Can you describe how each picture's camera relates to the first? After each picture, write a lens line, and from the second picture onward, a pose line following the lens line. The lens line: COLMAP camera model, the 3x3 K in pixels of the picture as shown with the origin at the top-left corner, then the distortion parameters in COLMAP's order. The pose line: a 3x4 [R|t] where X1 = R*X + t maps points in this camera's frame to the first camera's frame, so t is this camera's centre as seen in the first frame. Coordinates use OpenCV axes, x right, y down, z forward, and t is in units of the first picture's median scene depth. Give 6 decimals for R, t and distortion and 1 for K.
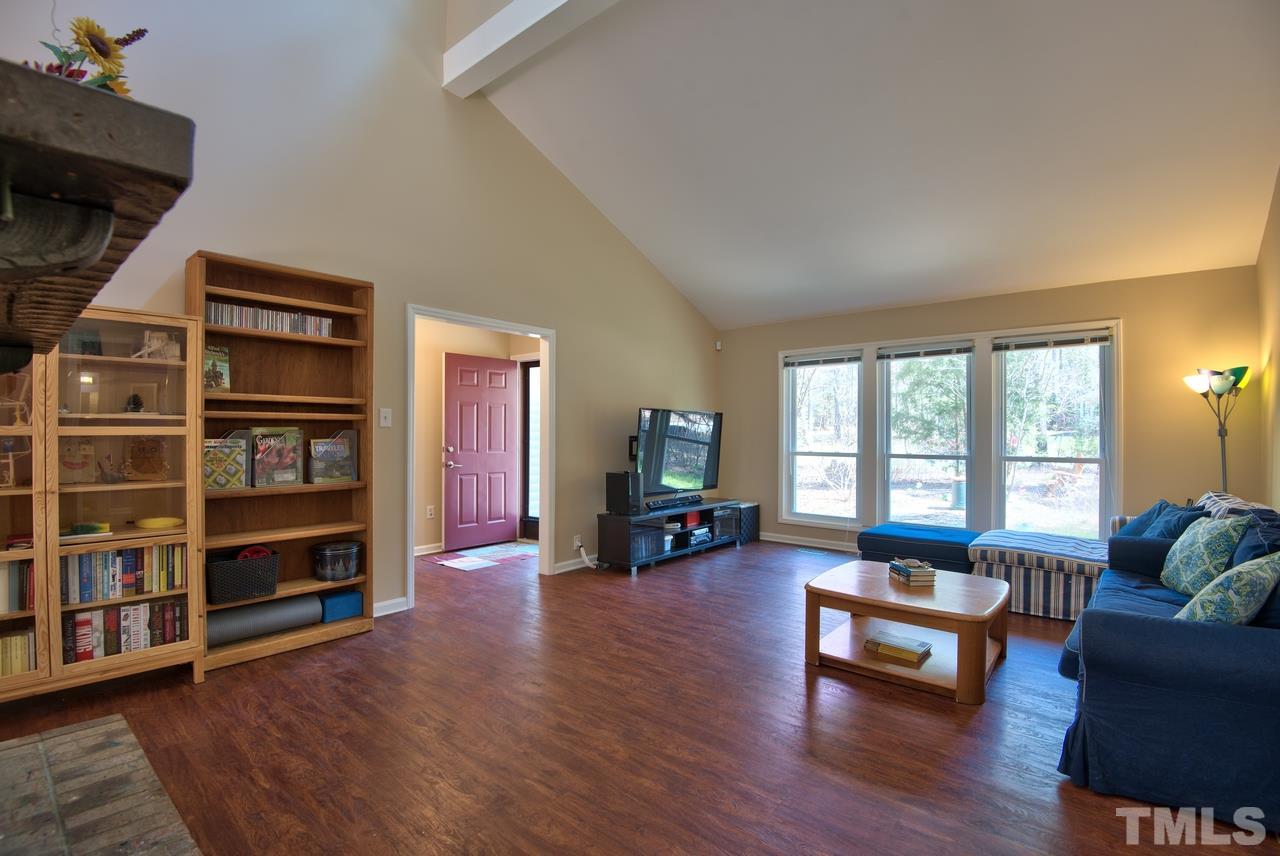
lens RADIAL K [[586.8, 0, 636.8], [0, 586.8, 431.6], [0, 0, 1]] dist [-0.000670, -0.031583]
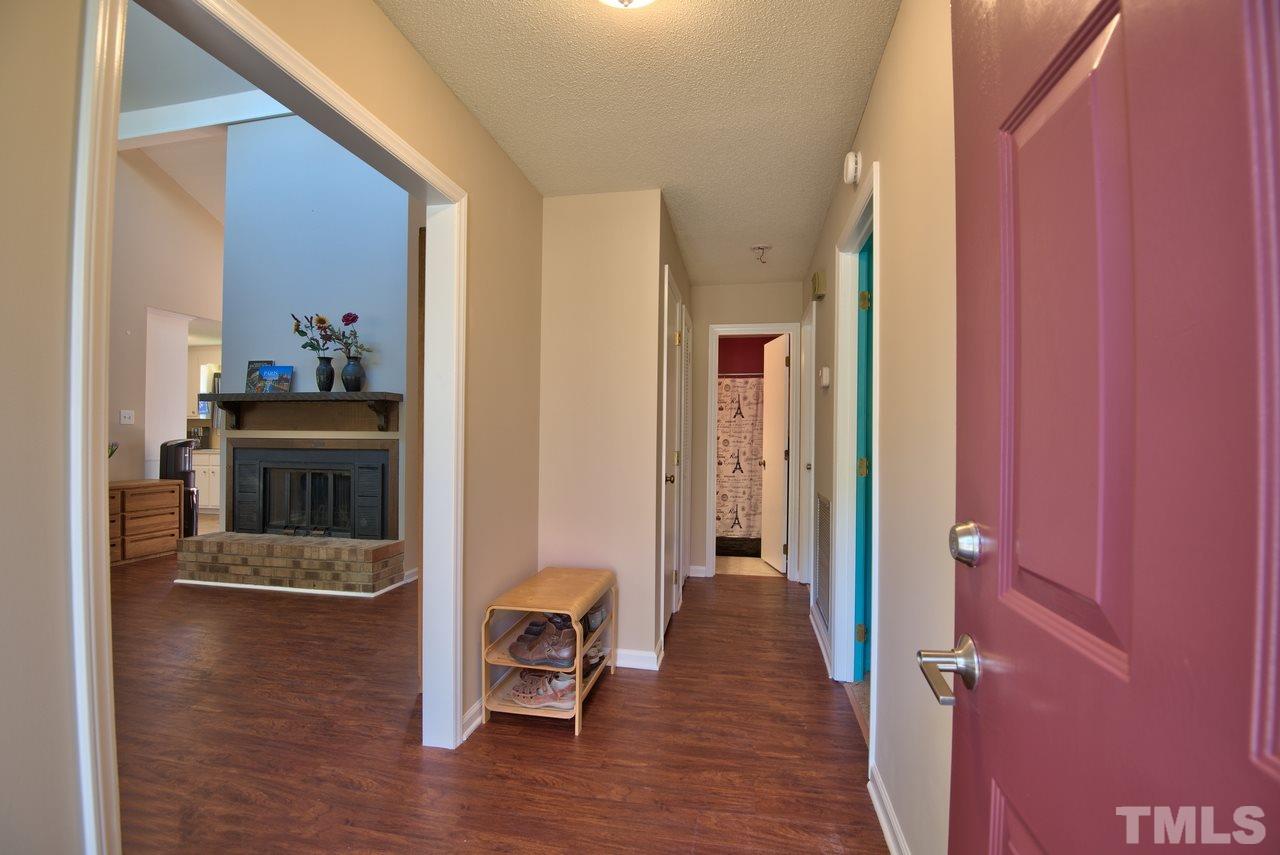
lens RADIAL K [[586.8, 0, 636.8], [0, 586.8, 431.1], [0, 0, 1]] dist [-0.000670, -0.031583]
pose [[-0.867574, -0.014310, -0.497102, -0.423025], [-0.011017, 0.999894, -0.009556, 0.015067], [0.497186, -0.002814, -0.867639, 2.368074]]
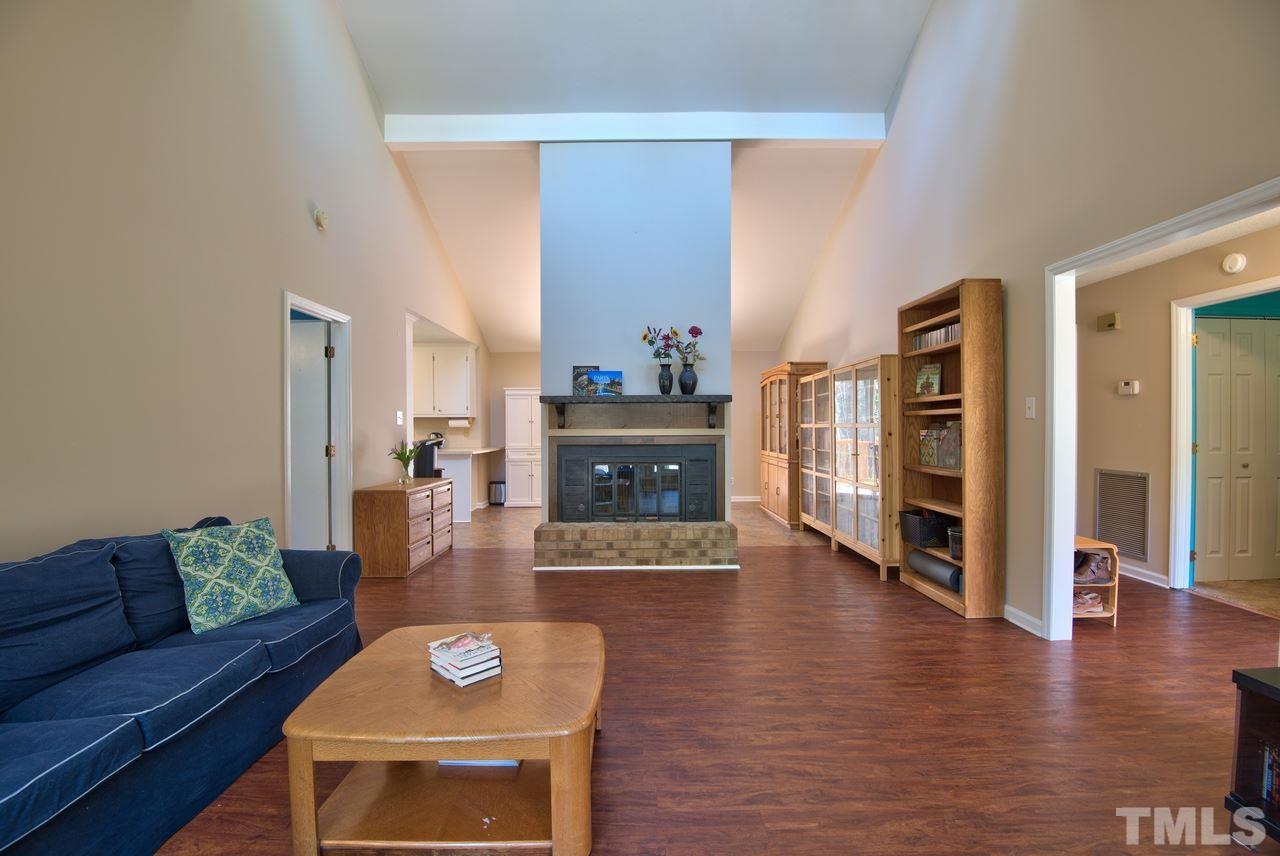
lens RADIAL K [[586.8, 0, 636.8], [0, 586.8, 431.6], [0, 0, 1]] dist [-0.000670, -0.031583]
pose [[-0.761248, 0.005014, -0.648441, 0.855612], [0.003167, 0.999987, 0.004015, 0.009775], [0.648453, 0.001003, -0.761254, 1.864006]]
